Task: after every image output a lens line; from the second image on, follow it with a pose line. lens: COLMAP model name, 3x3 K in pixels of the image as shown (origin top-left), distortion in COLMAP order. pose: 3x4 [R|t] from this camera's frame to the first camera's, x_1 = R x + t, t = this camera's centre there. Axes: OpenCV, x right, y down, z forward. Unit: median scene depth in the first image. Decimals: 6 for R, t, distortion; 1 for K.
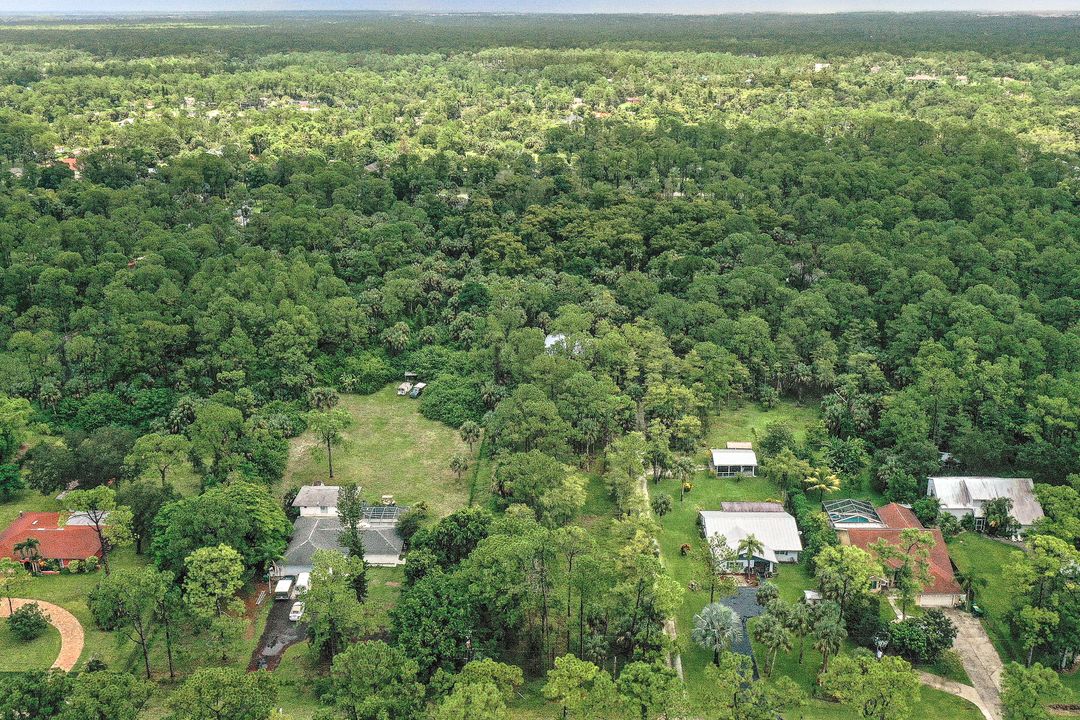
lens RADIAL K [[1021.7, 0, 561.6], [0, 1021.7, 360.4], [0, 0, 1]] dist [-0.003317, 0.007118]
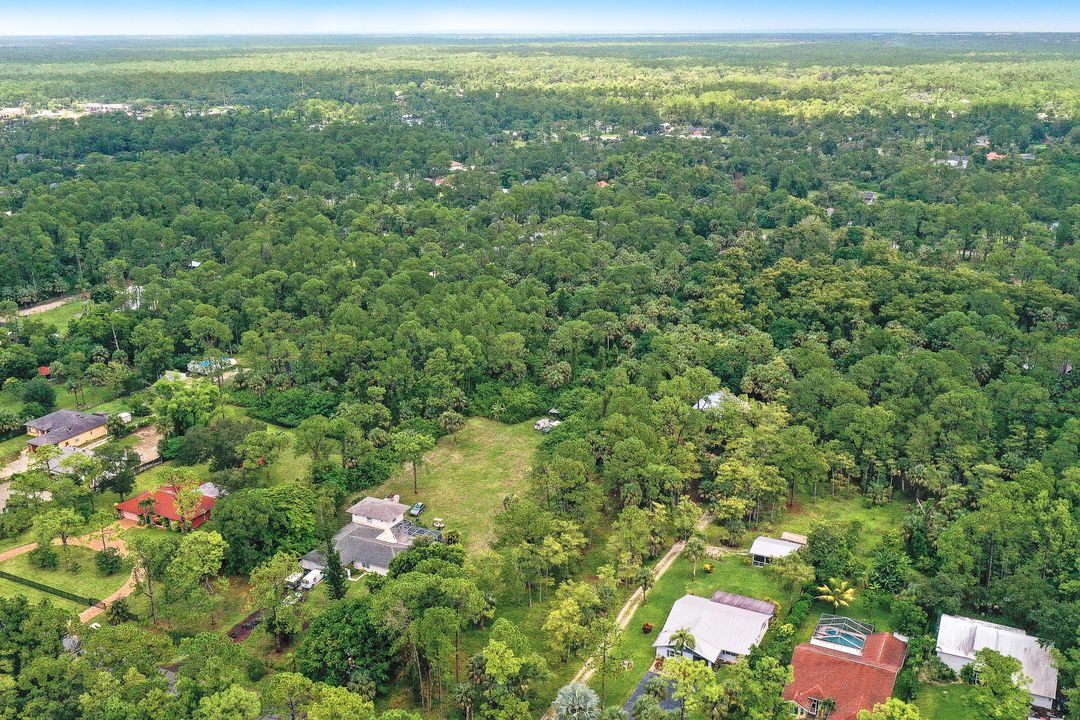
lens RADIAL K [[1021.7, 0, 561.6], [0, 1021.7, 360.4], [0, 0, 1]] dist [-0.003317, 0.007118]
pose [[0.905893, 0.130999, -0.402737, 0.327289], [-0.138212, 0.990339, 0.011243, -0.060699], [0.400319, 0.045478, 0.915247, 0.021415]]
